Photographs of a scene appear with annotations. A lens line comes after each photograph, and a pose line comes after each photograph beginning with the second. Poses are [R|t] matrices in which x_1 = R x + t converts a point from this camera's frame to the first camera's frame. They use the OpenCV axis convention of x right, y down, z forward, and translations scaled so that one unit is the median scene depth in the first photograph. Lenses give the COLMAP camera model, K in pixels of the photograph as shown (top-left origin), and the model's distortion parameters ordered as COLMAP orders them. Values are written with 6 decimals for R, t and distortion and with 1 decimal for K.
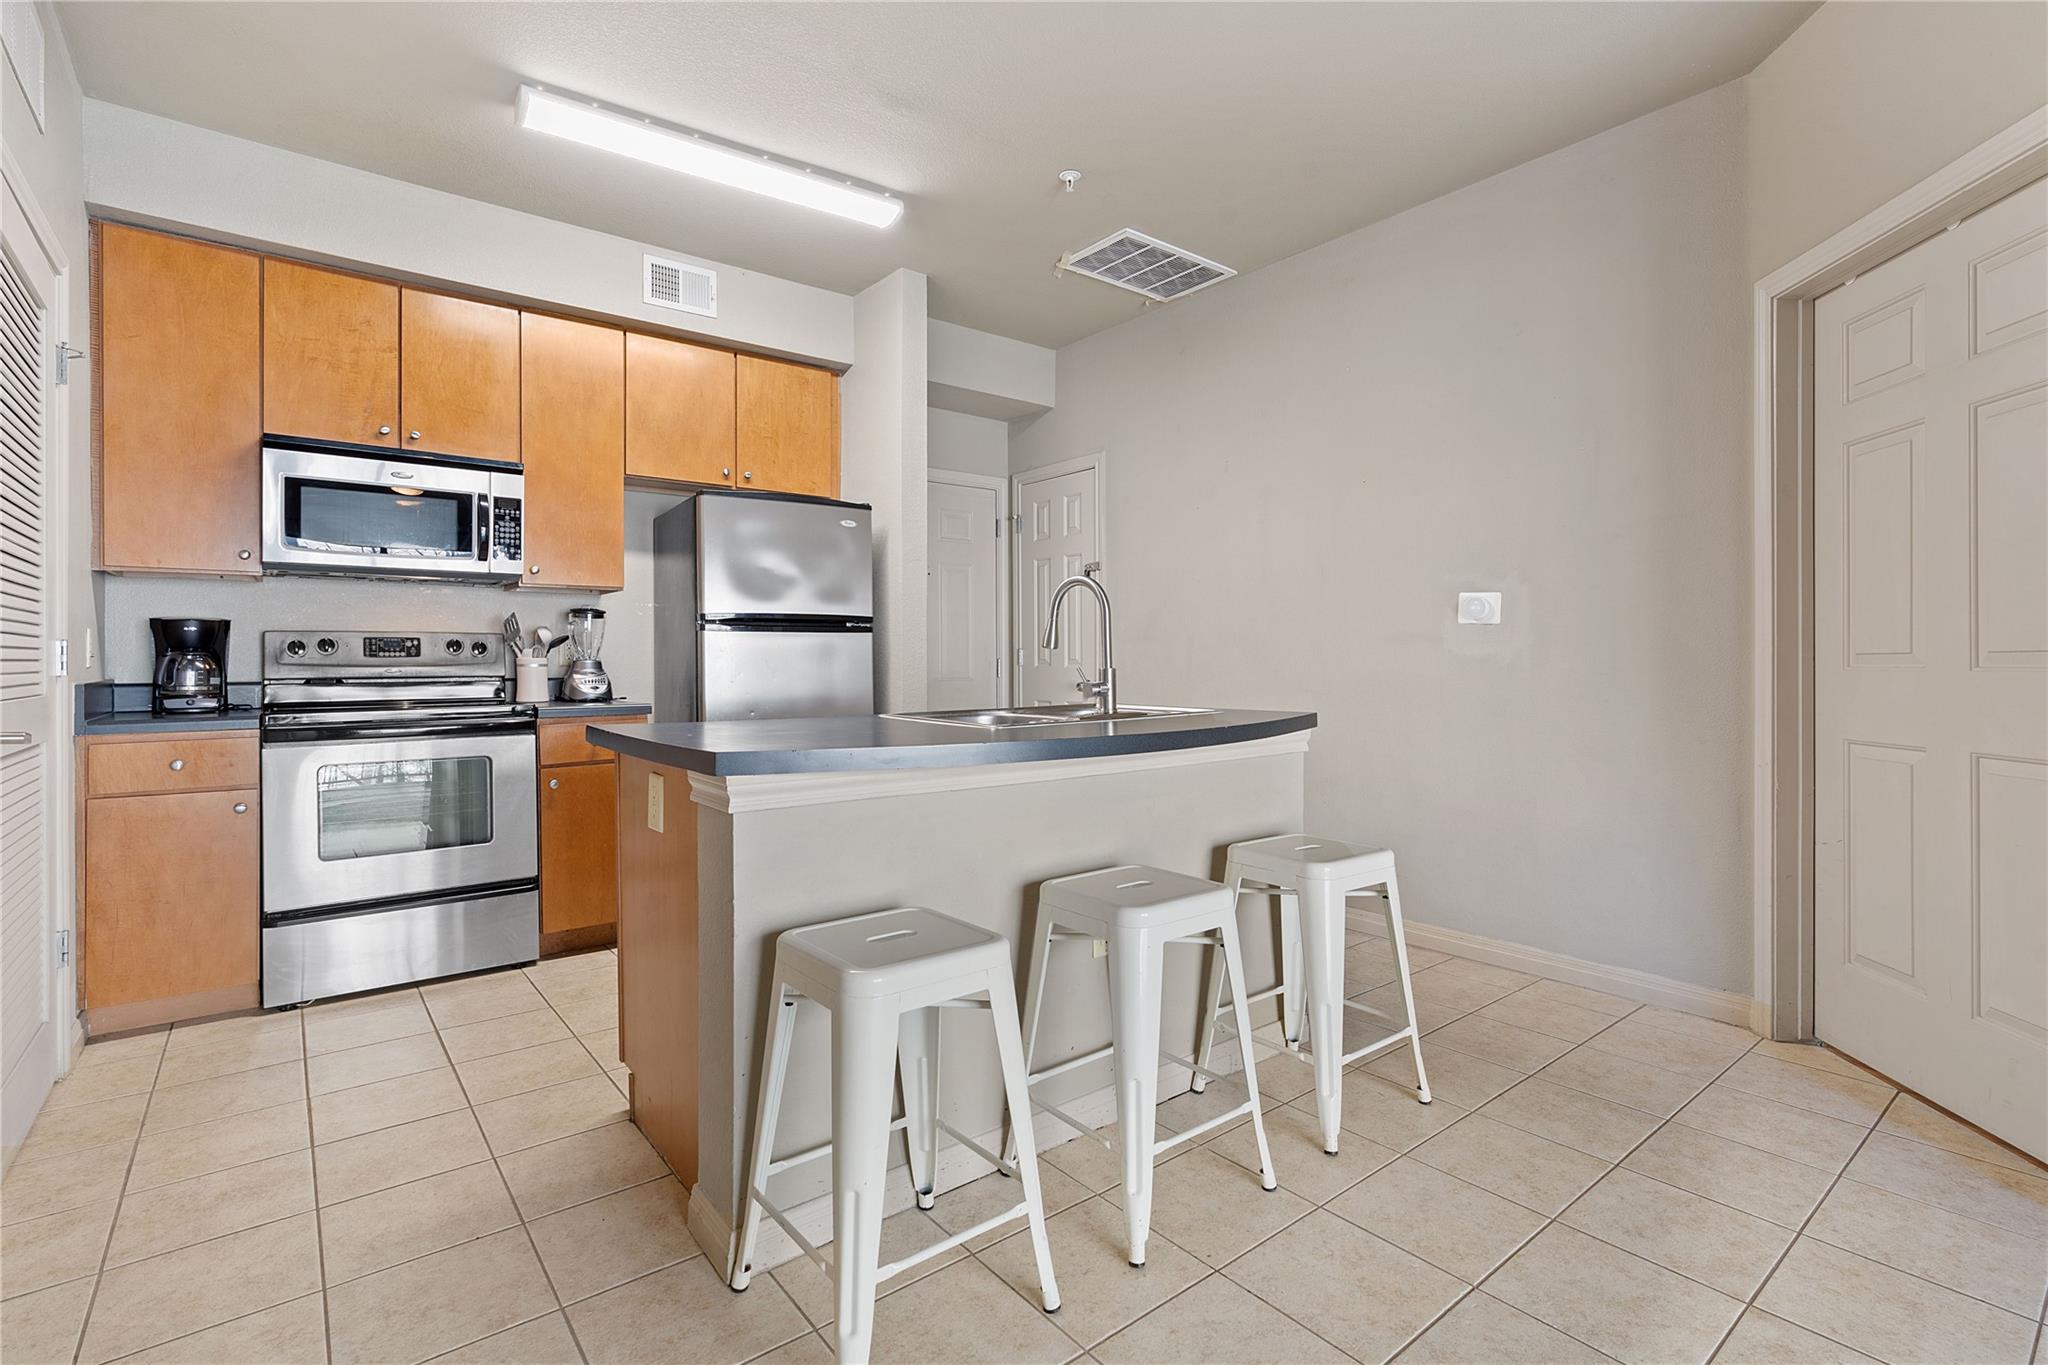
lens RADIAL K [[950.5, 0, 1026.0], [0, 950.5, 659.6], [0, 0, 1]] dist [-0.004264, 0.000178]
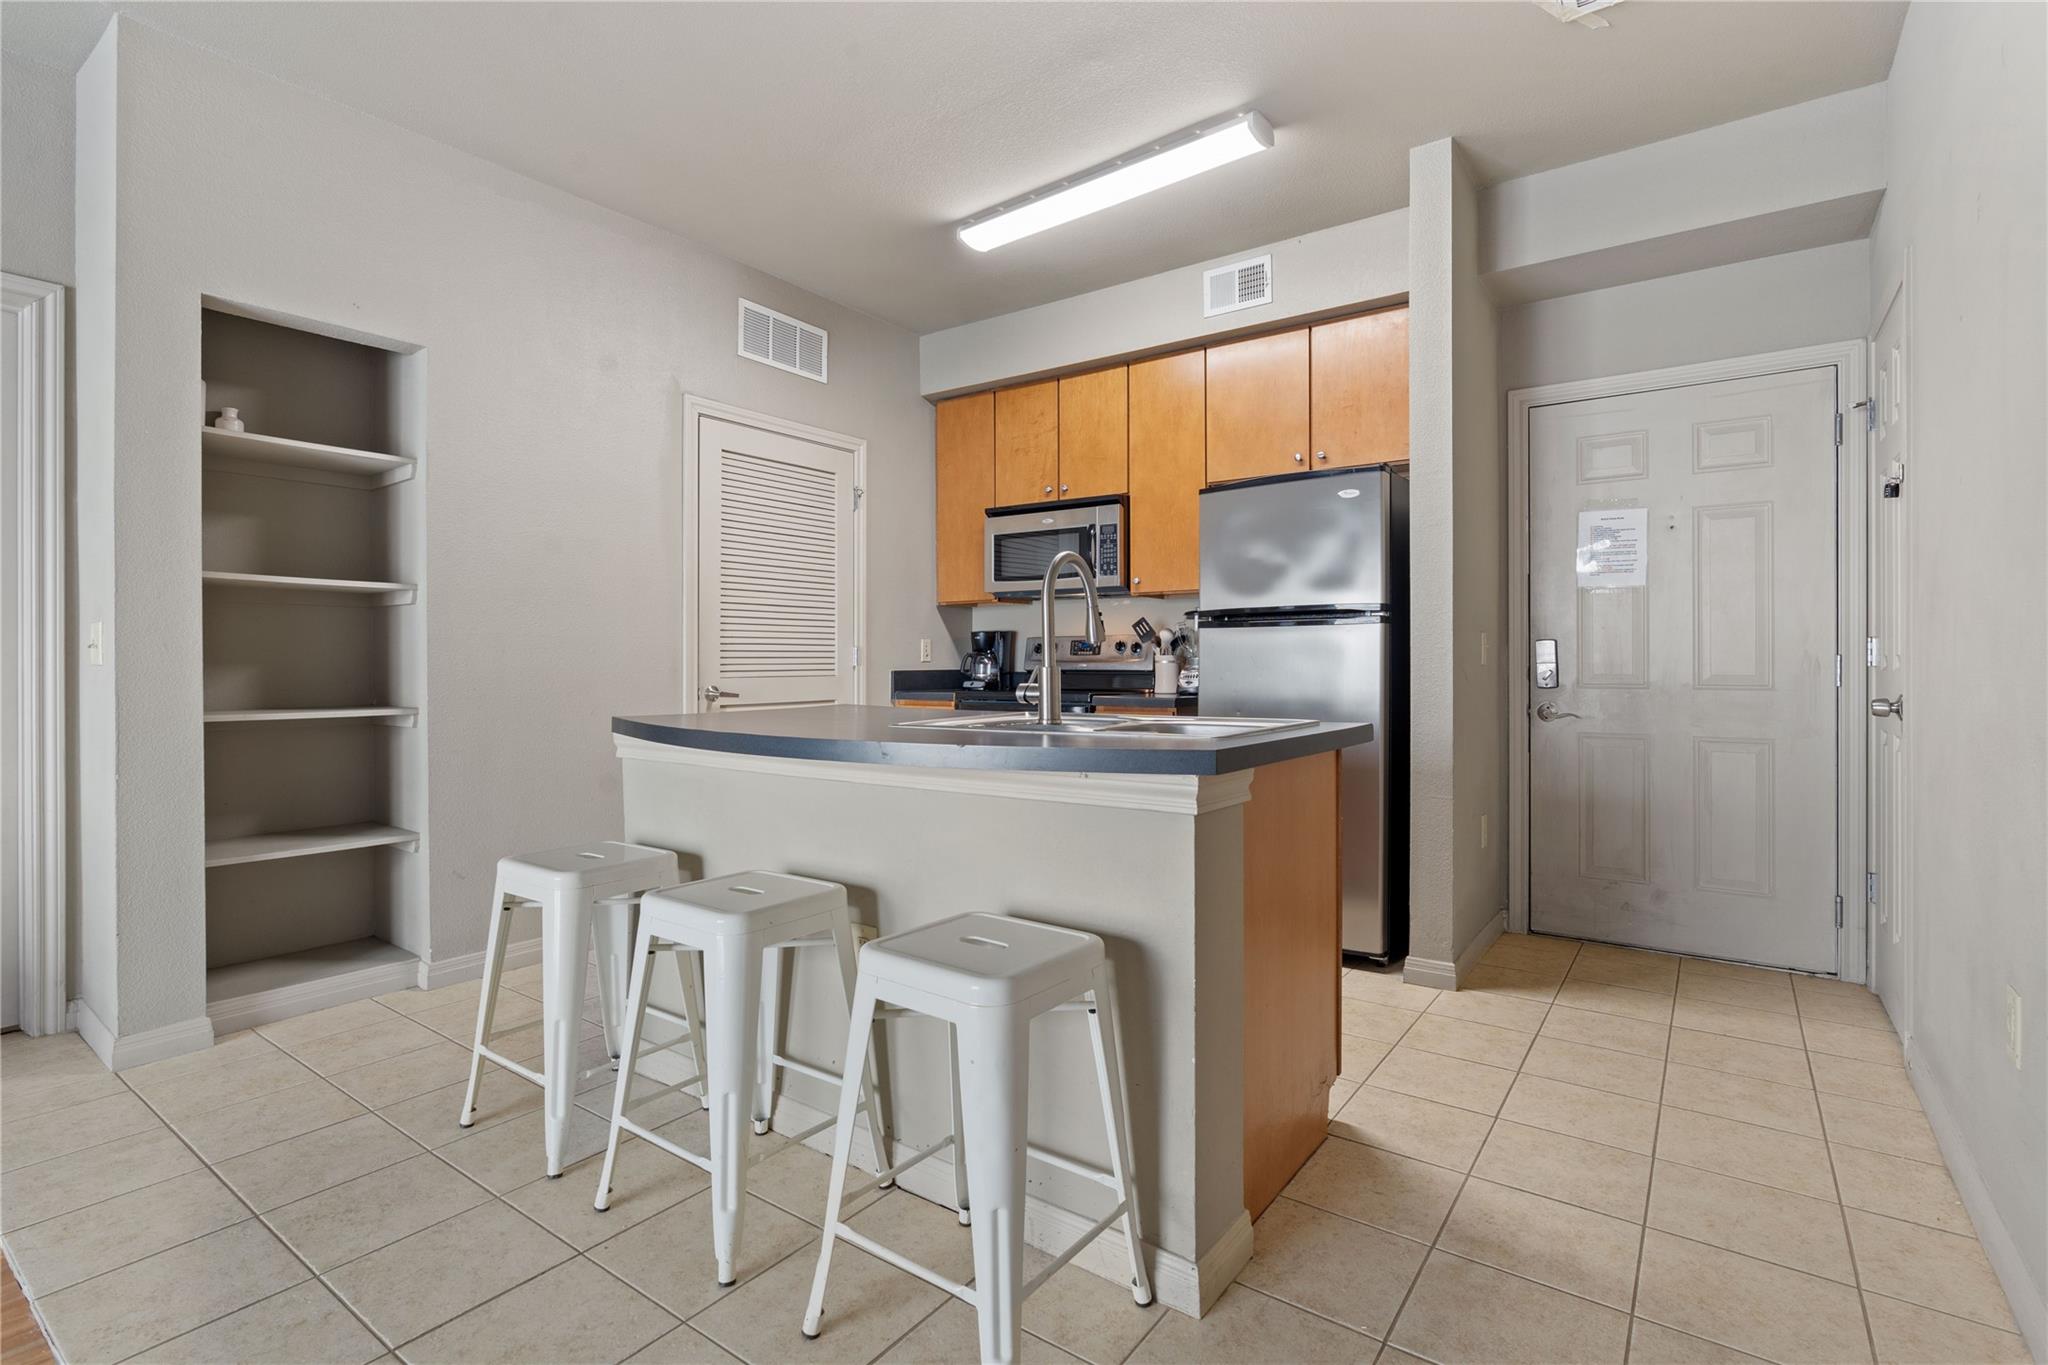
lens RADIAL K [[974.3, 0, 1014.3], [0, 974.3, 655.3], [0, 0, 1]] dist [-0.001375, 0.000158]
pose [[0.259626, -0.002565, -0.965706, 0.639861], [-0.000302, 0.999996, -0.002738, 0.001212], [0.965709, 0.001002, 0.259625, 0.564611]]
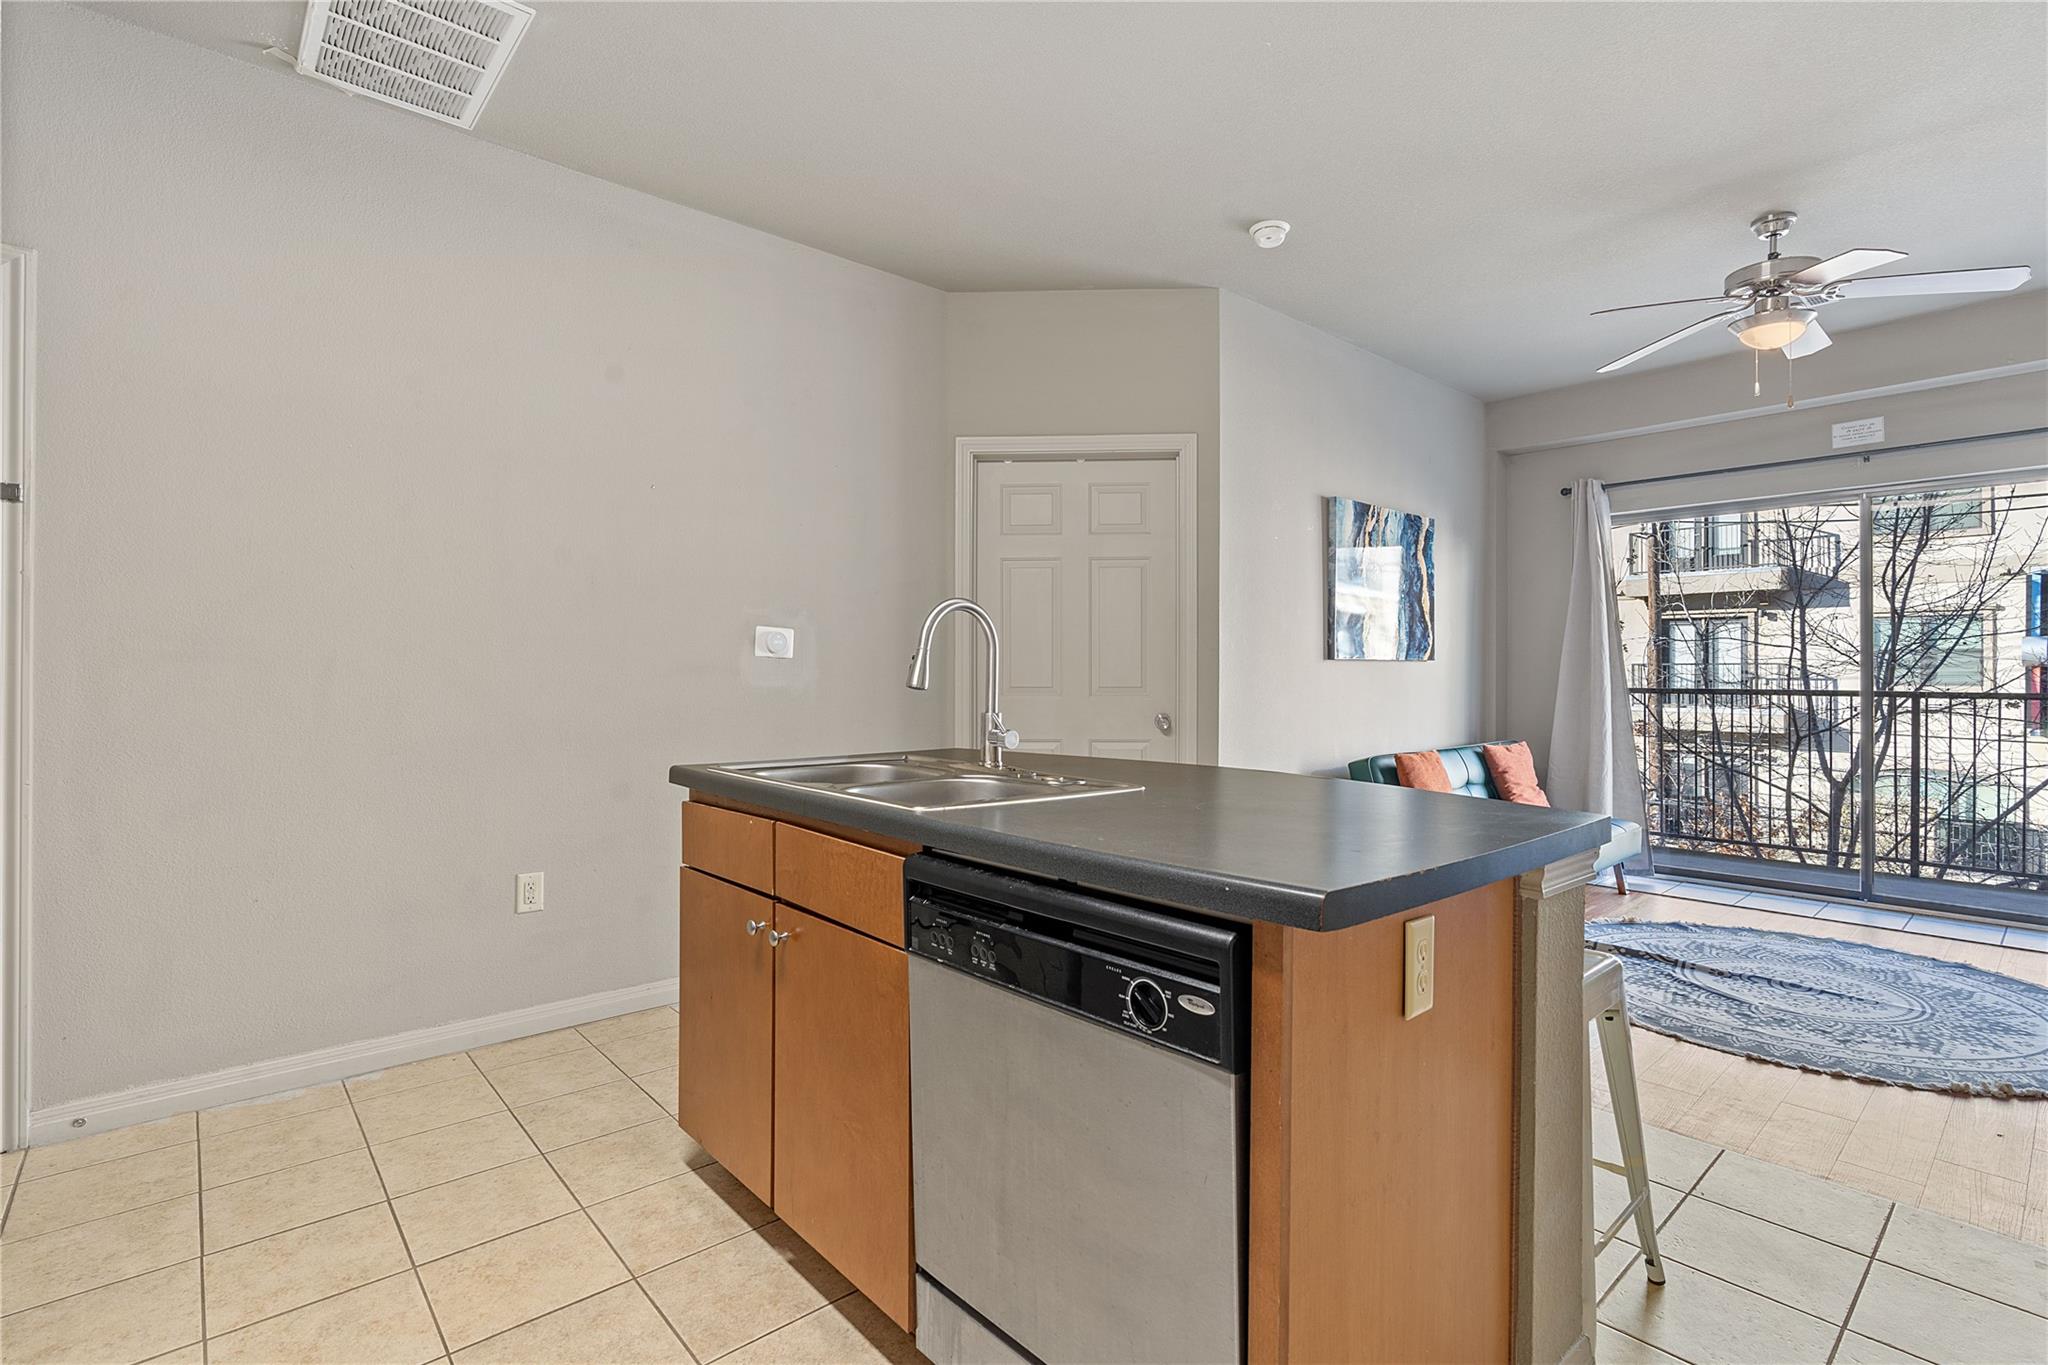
lens RADIAL K [[957.4, 0, 1024.2], [0, 957.4, 672.9], [0, 0, 1]] dist [-0.007932, 0.000402]
pose [[-0.052637, 0.004296, 0.998604, -0.566255], [-0.004491, 0.999980, -0.004538, -0.016680], [-0.998604, -0.004724, -0.052617, 0.753234]]
